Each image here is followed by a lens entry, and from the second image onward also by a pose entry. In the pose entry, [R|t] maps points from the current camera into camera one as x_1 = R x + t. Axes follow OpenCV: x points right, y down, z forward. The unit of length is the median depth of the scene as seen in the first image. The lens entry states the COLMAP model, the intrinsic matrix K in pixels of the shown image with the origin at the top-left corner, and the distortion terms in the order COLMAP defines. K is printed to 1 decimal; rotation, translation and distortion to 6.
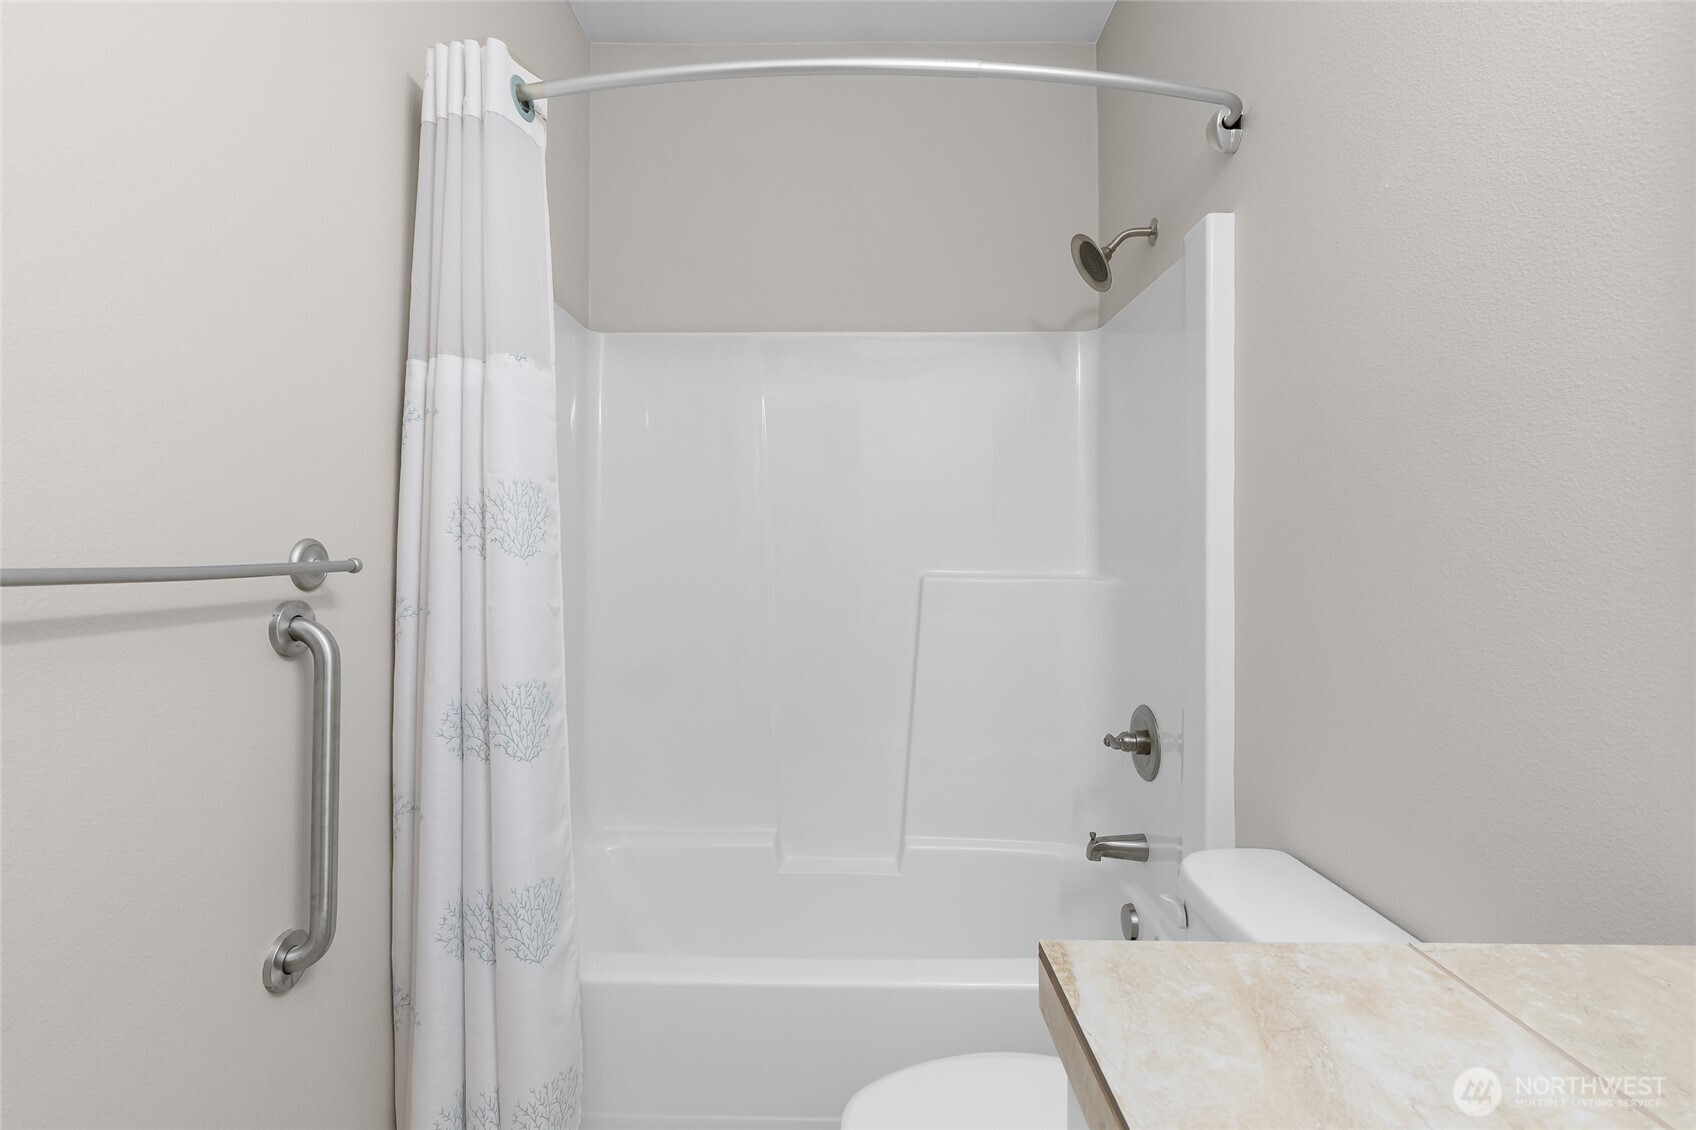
lens RADIAL K [[775.9, 0, 846.8], [0, 775.9, 546.9], [0, 0, 1]] dist [-0.019215, 0.007206]
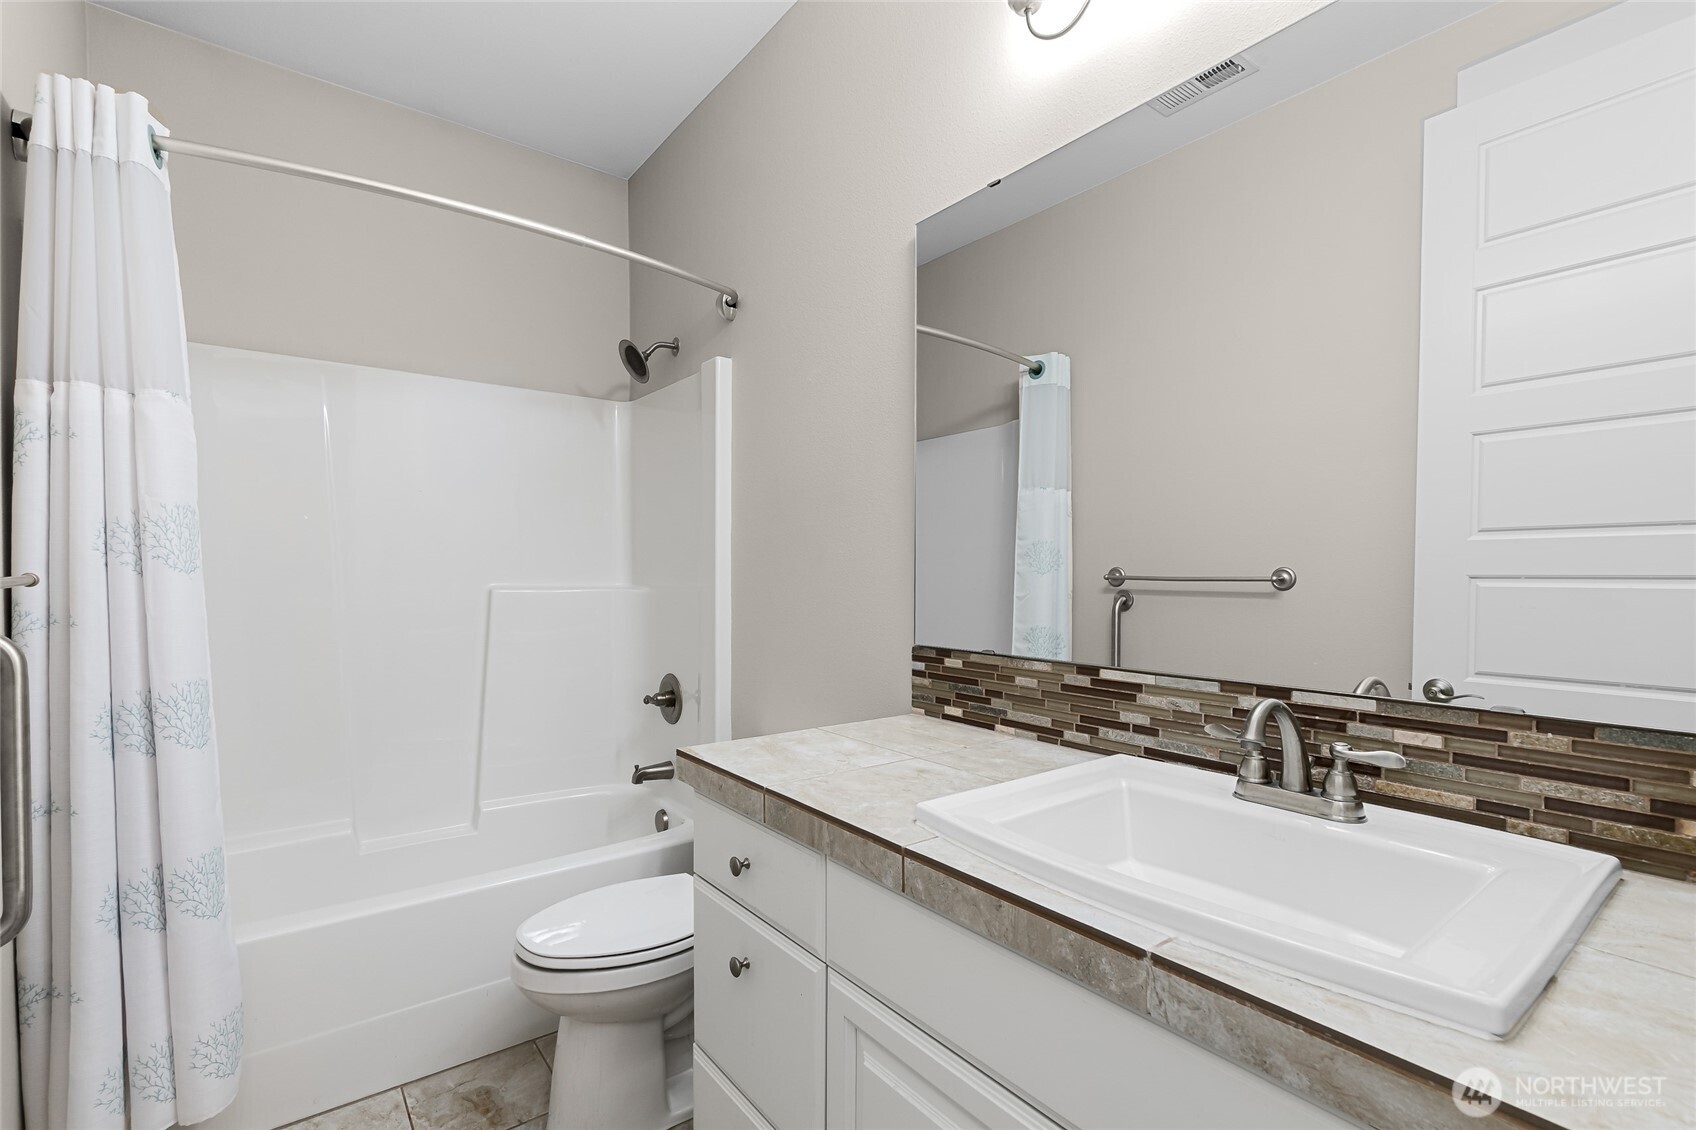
lens RADIAL K [[736.9, 0, 848.0], [0, 736.9, 565.0], [0, 0, 1]] dist [-0.000579, -0.000072]
pose [[0.784759, 0.005620, 0.619775, -0.291396], [-0.006747, 0.999977, -0.000525, -0.003032], [-0.619764, -0.003770, 0.784779, -0.407473]]
